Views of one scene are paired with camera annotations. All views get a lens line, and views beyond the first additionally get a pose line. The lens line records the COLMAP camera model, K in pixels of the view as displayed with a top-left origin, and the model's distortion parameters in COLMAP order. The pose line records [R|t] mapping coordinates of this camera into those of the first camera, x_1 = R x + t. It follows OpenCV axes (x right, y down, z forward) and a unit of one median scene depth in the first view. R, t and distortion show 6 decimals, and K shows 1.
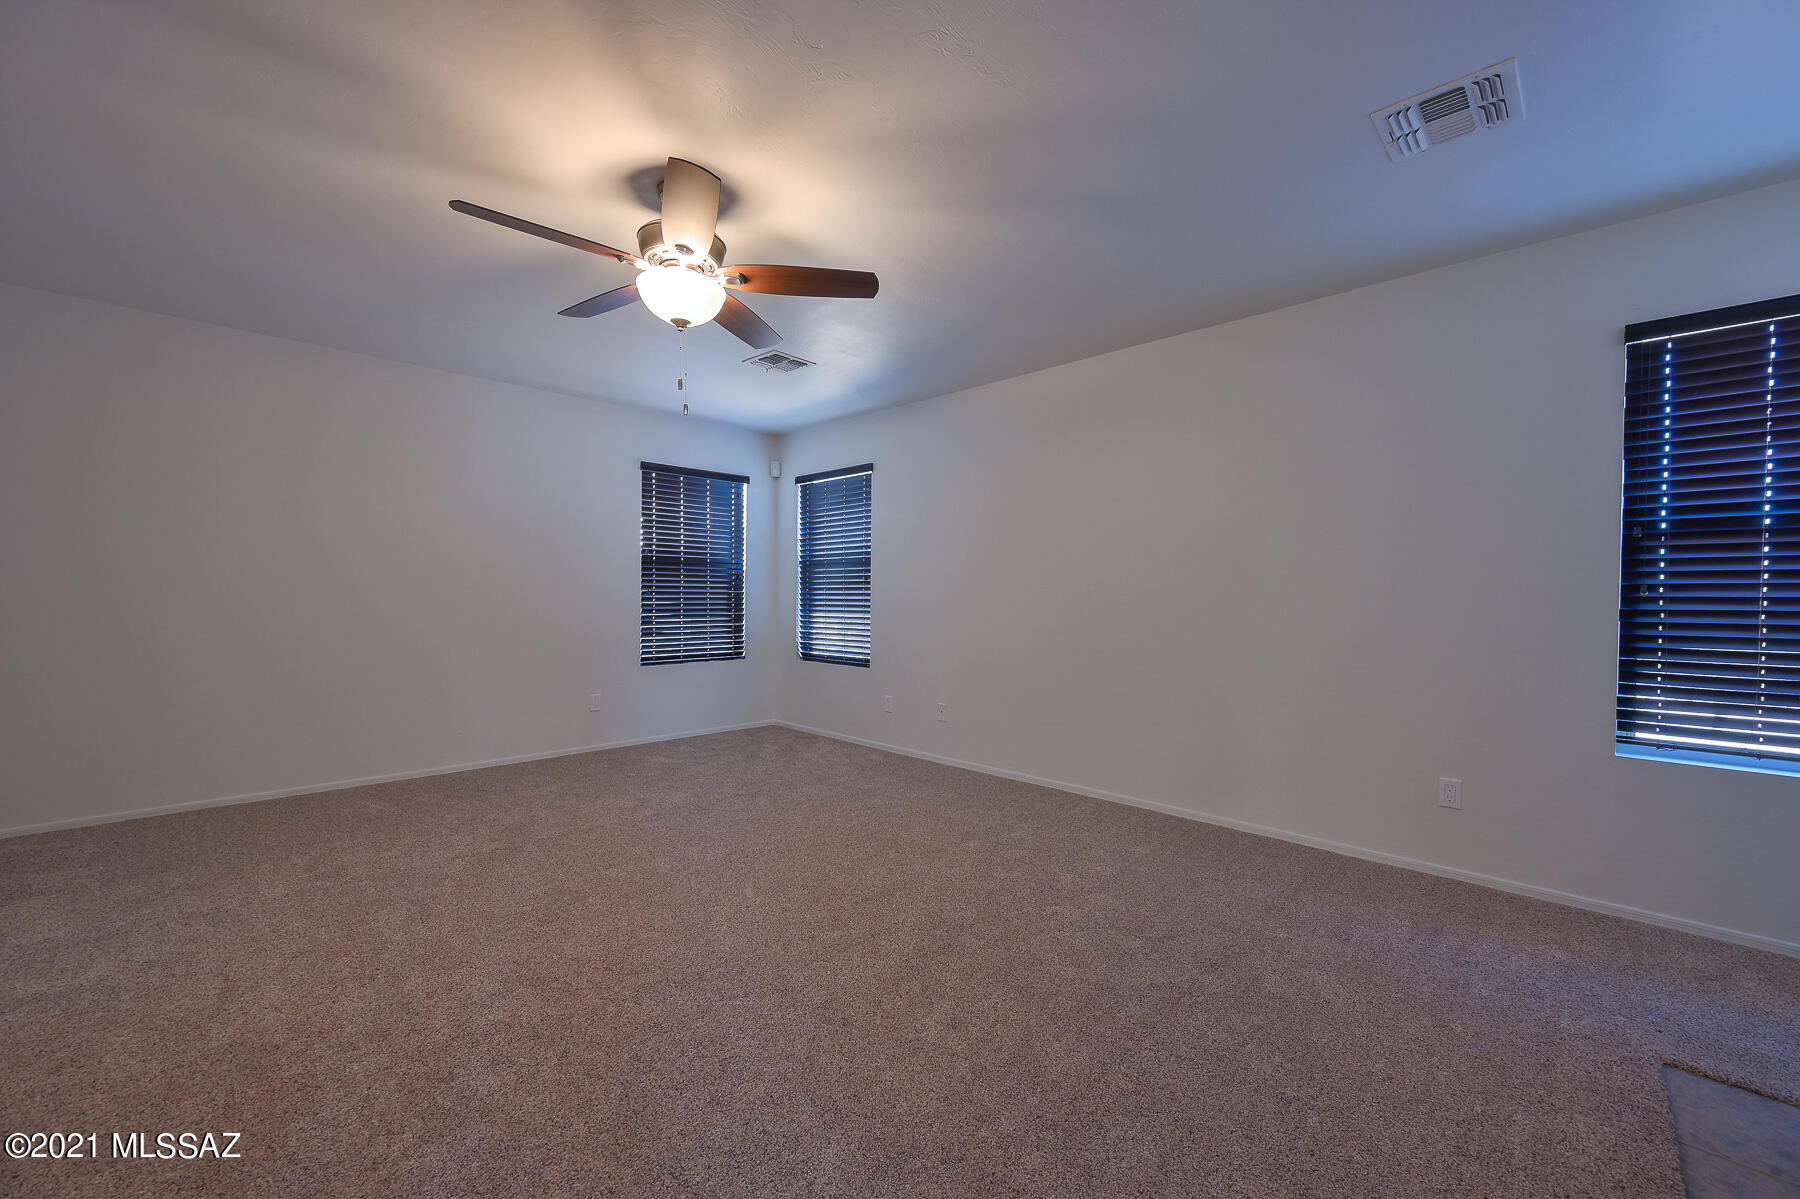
lens RADIAL K [[709.8, 0, 900.1], [0, 709.8, 603.2], [0, 0, 1]] dist [-0.000126, 0.000086]
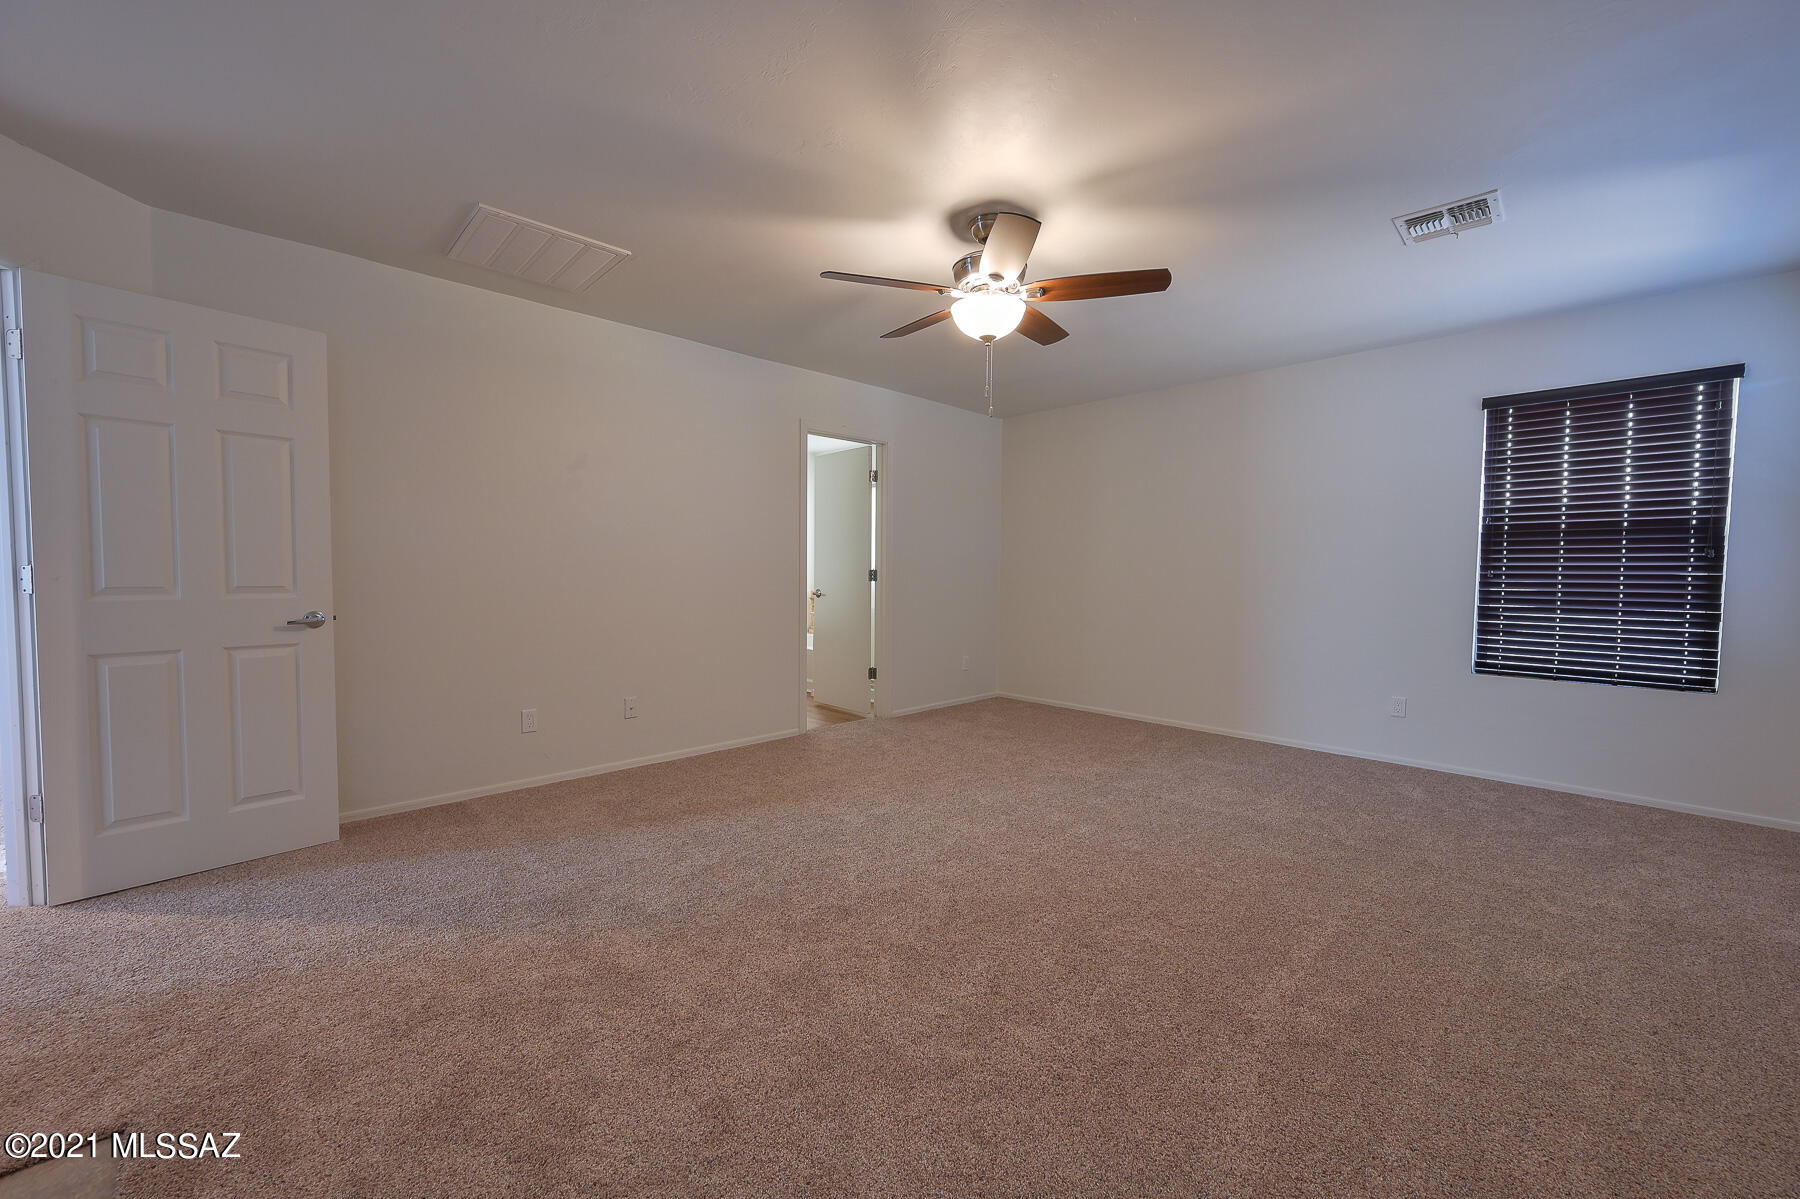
lens RADIAL K [[709.8, 0, 900.1], [0, 709.8, 603.2], [0, 0, 1]] dist [-0.000126, 0.000086]
pose [[-0.020628, 0.041927, -0.998908, 0.392977], [-0.019214, 0.998919, 0.042324, -0.005550], [0.999603, 0.020066, -0.019800, 0.401745]]
